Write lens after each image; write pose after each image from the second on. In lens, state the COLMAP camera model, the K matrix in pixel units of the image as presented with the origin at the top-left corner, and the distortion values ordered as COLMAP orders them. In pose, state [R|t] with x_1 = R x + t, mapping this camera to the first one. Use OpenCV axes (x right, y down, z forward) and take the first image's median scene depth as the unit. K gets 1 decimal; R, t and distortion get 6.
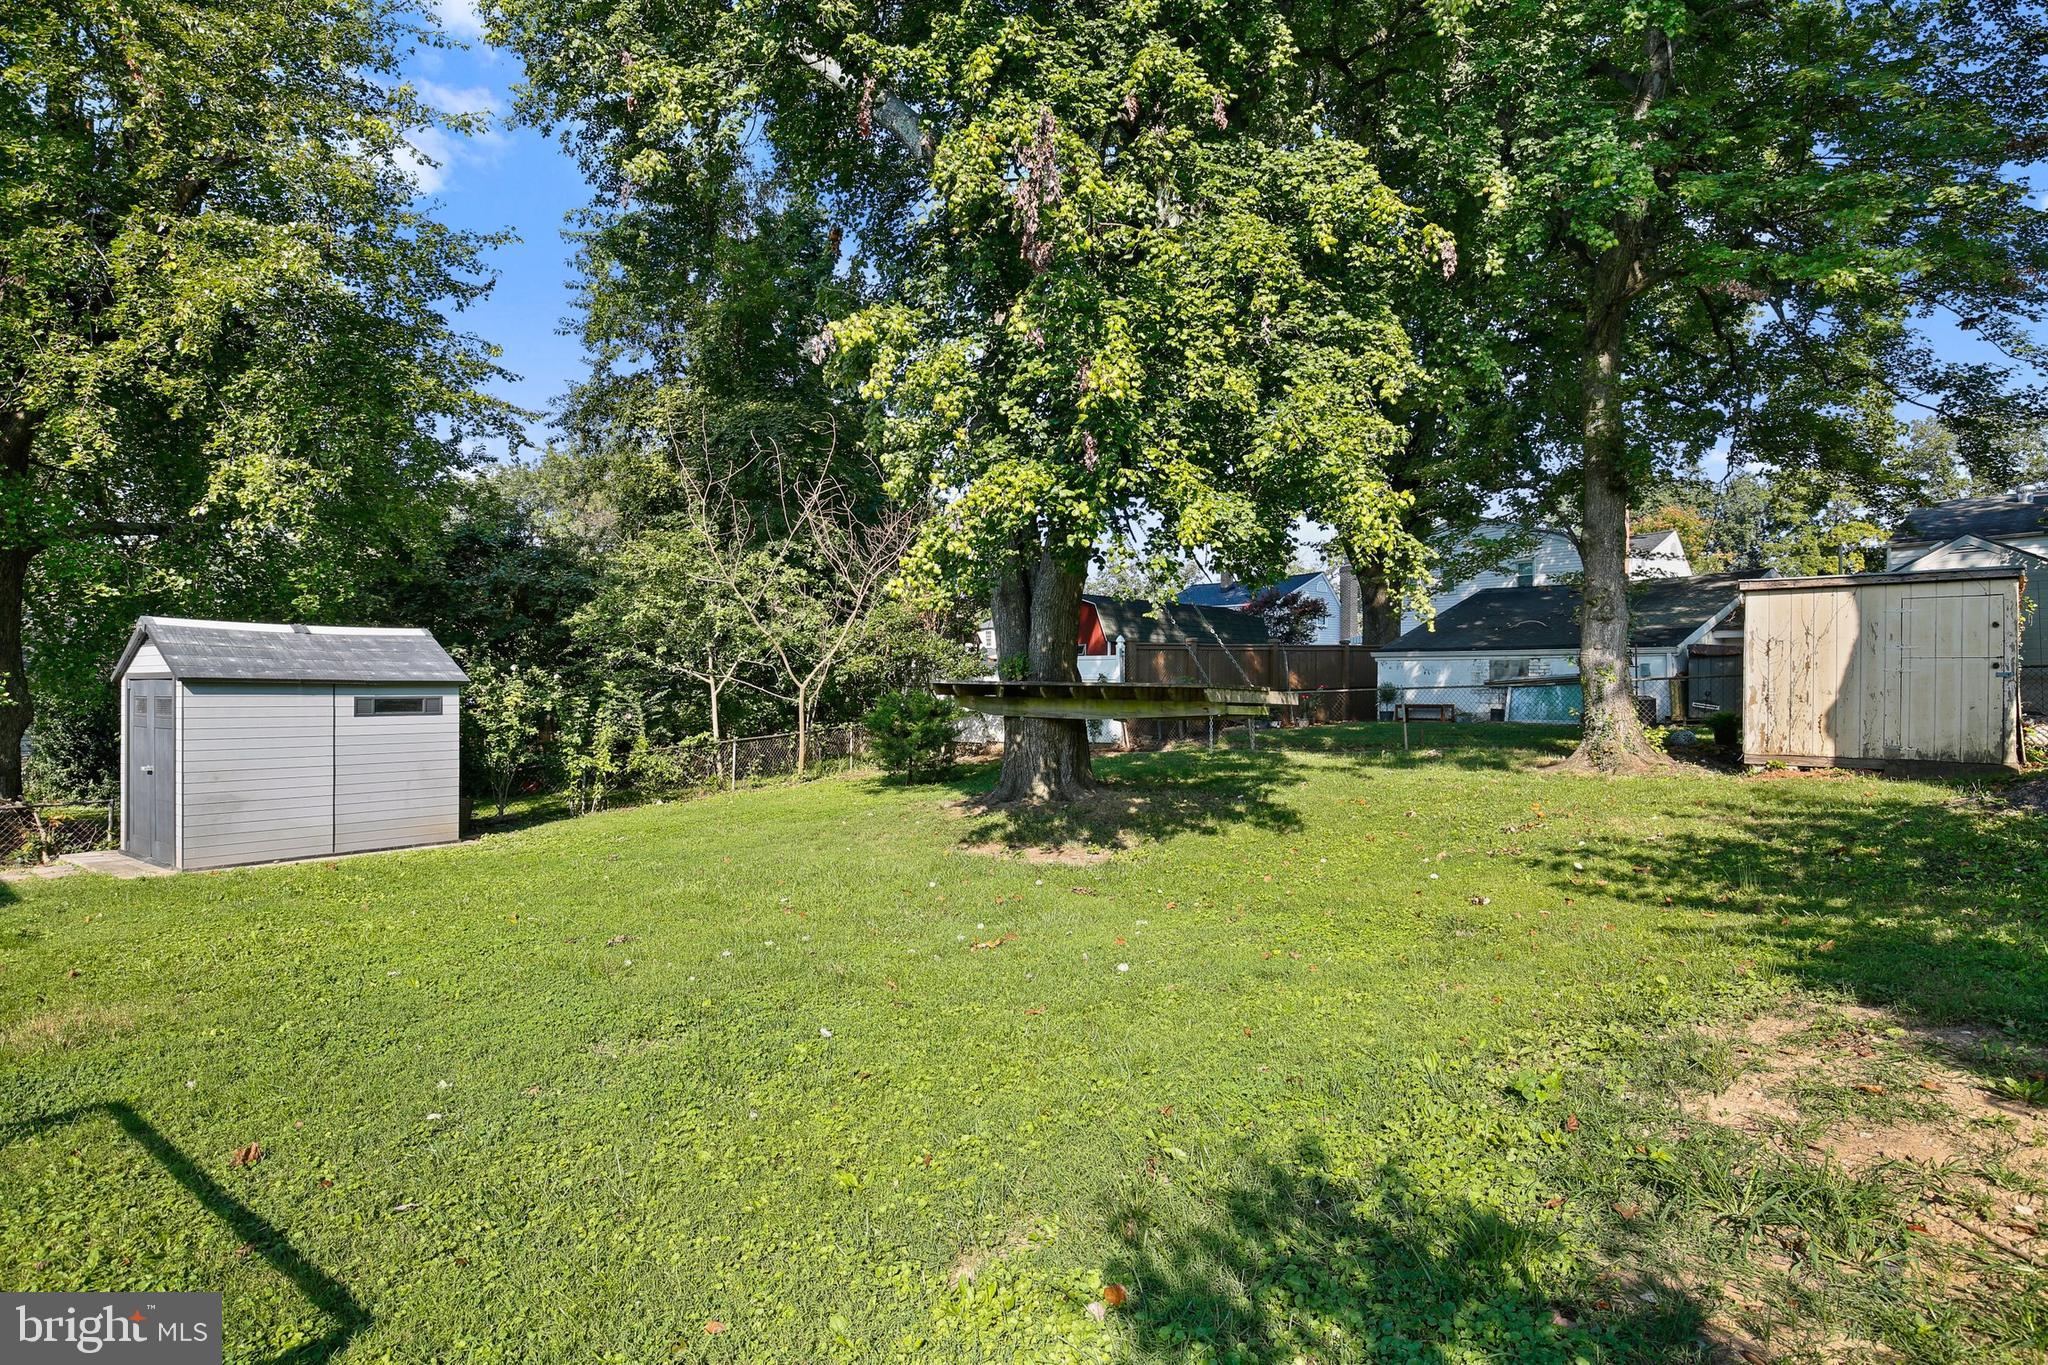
lens RADIAL K [[1049.7, 0, 1022.2], [0, 1049.7, 686.6], [0, 0, 1]] dist [-0.016397, -0.000269]
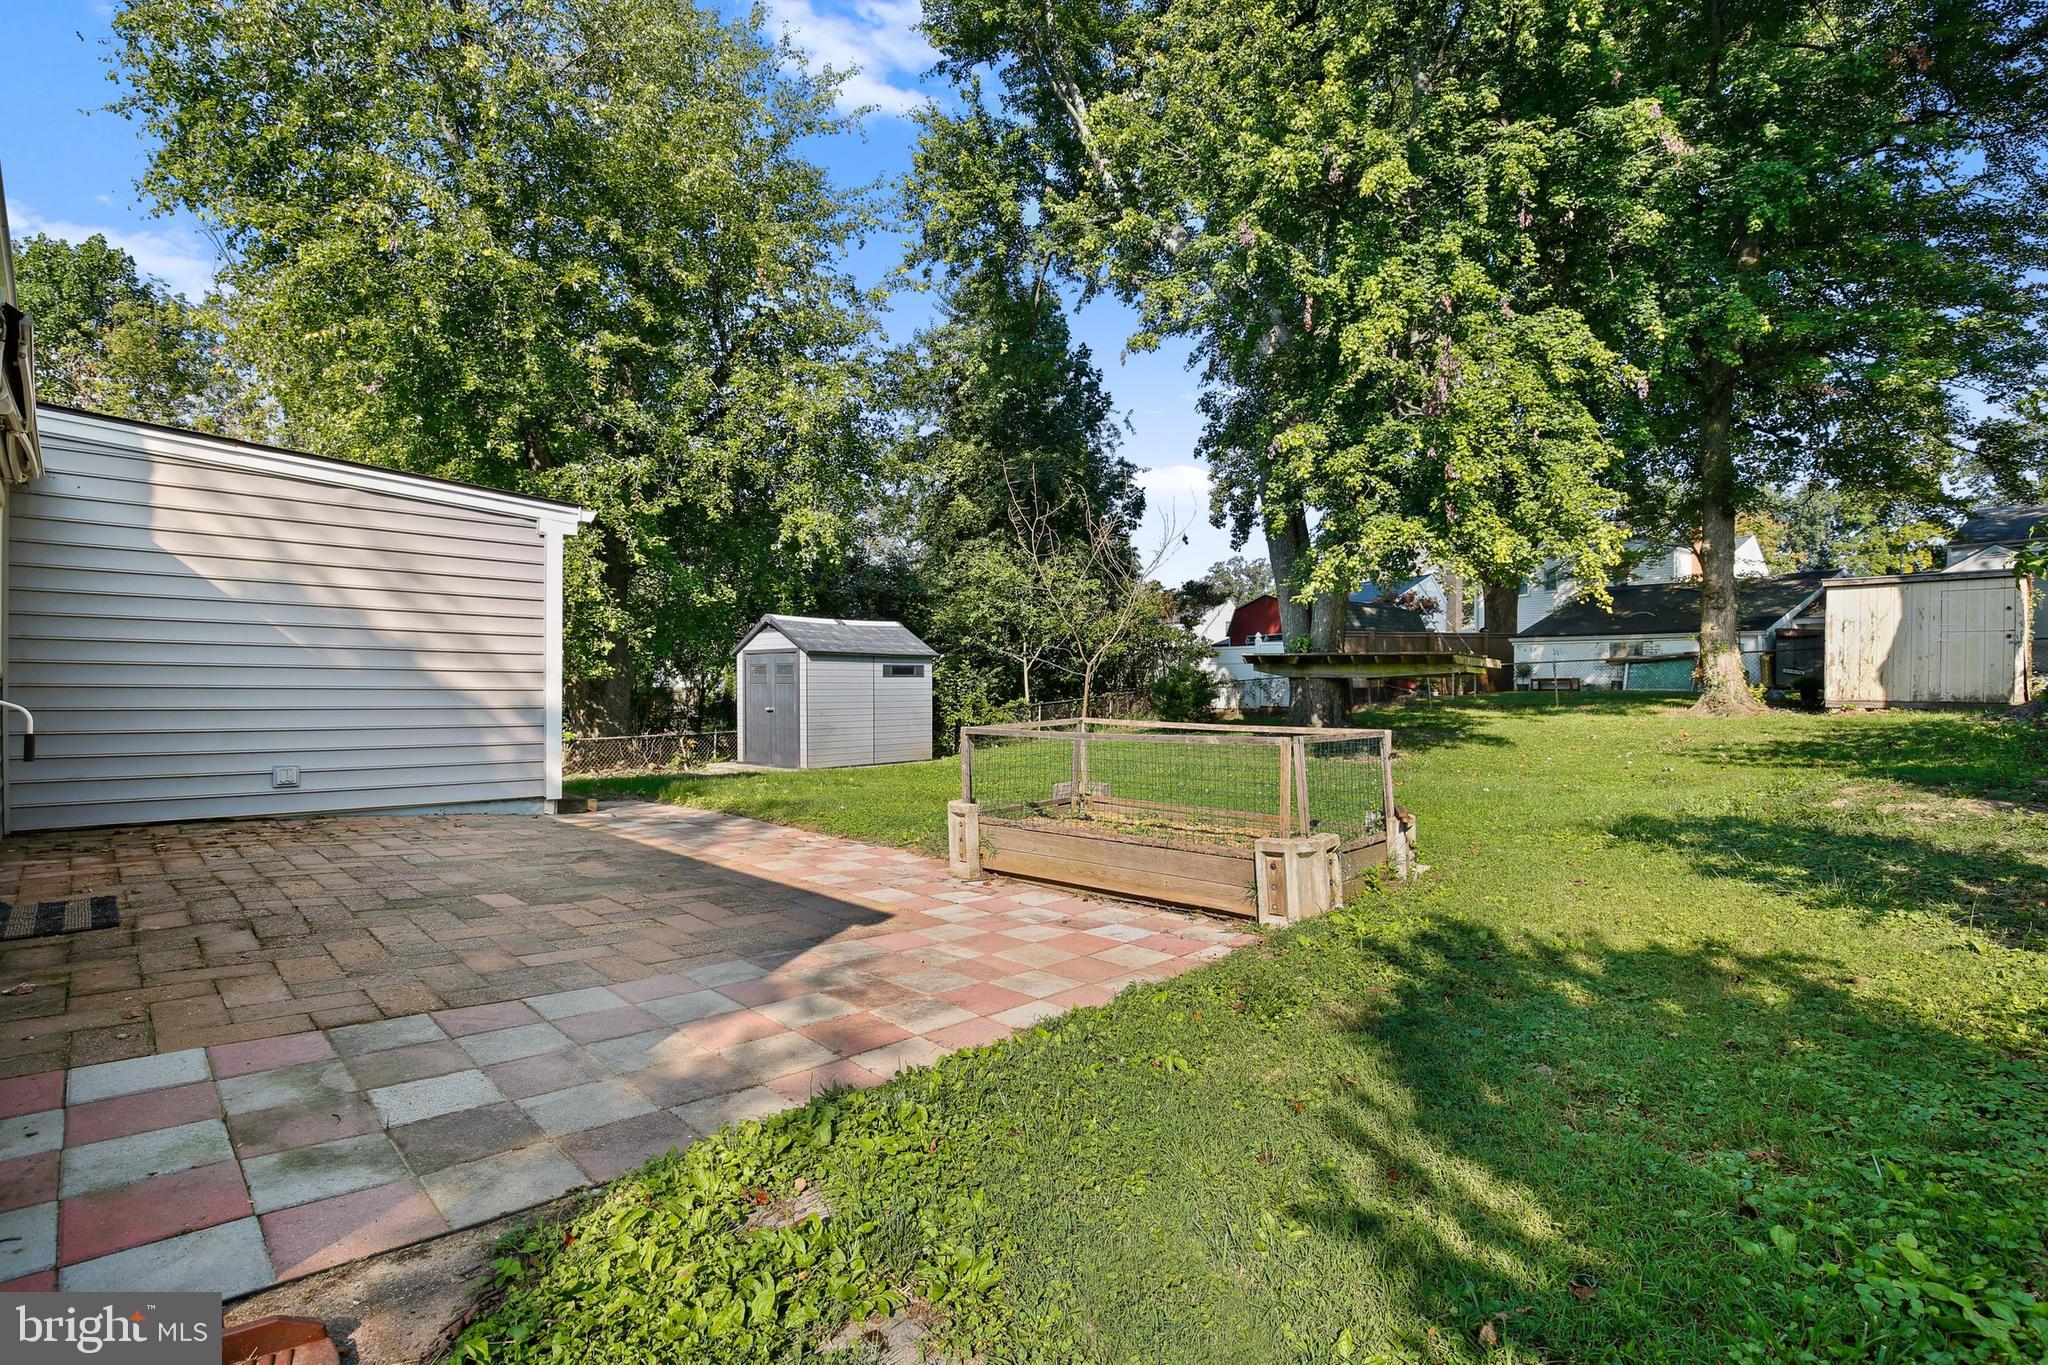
lens RADIAL K [[952.2, 0, 1015.8], [0, 952.2, 692.1], [0, 0, 1]] dist [-0.038004, 0.007816]
pose [[0.994841, -0.002571, -0.101412, -0.254232], [0.003677, 0.999936, 0.010715, 0.031713], [0.101378, -0.011032, 0.994787, -0.342612]]
